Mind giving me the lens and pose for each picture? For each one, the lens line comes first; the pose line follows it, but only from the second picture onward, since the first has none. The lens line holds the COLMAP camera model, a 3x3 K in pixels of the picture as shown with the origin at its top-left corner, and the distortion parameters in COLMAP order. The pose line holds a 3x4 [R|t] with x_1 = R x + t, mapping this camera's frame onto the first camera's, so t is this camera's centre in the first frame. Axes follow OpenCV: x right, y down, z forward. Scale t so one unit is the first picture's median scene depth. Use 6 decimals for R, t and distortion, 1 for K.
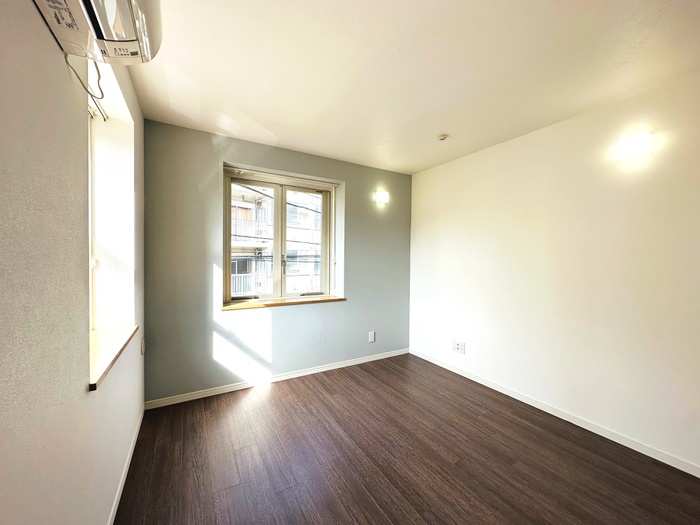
lens RADIAL K [[278.8, 0, 350.8], [0, 278.8, 259.9], [0, 0, 1]] dist [-0.002761, 0.000567]
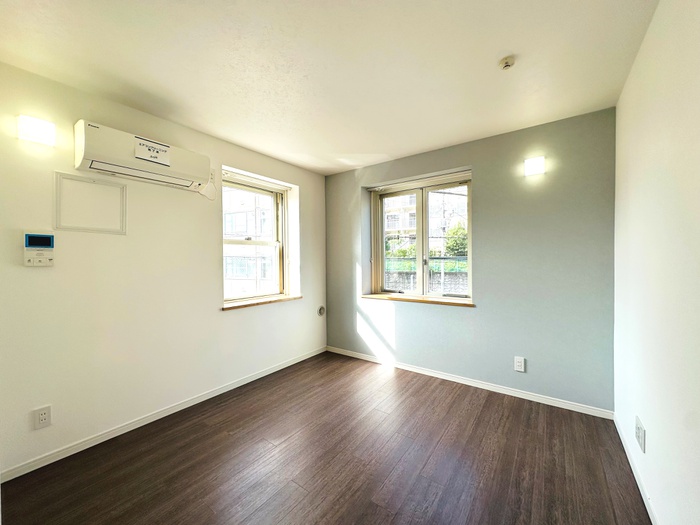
lens RADIAL K [[278.8, 0, 350.0], [0, 278.8, 259.6], [0, 0, 1]] dist [-0.002761, 0.000567]
pose [[0.399857, -0.008797, -0.916535, 0.684576], [0.009227, 0.999942, -0.005572, 0.004637], [0.916531, -0.006229, 0.399915, 0.374533]]
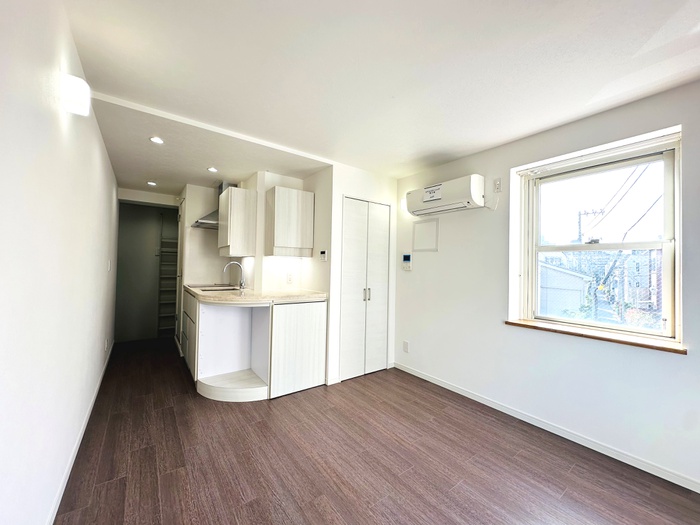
lens RADIAL K [[278.8, 0, 351.1], [0, 278.8, 261.3], [0, 0, 1]] dist [-0.002761, 0.000567]
pose [[-0.993341, -0.032962, -0.110397, 0.247160], [-0.030631, 0.999272, -0.022741, 0.004557], [0.111066, -0.019208, -0.993627, 1.164023]]
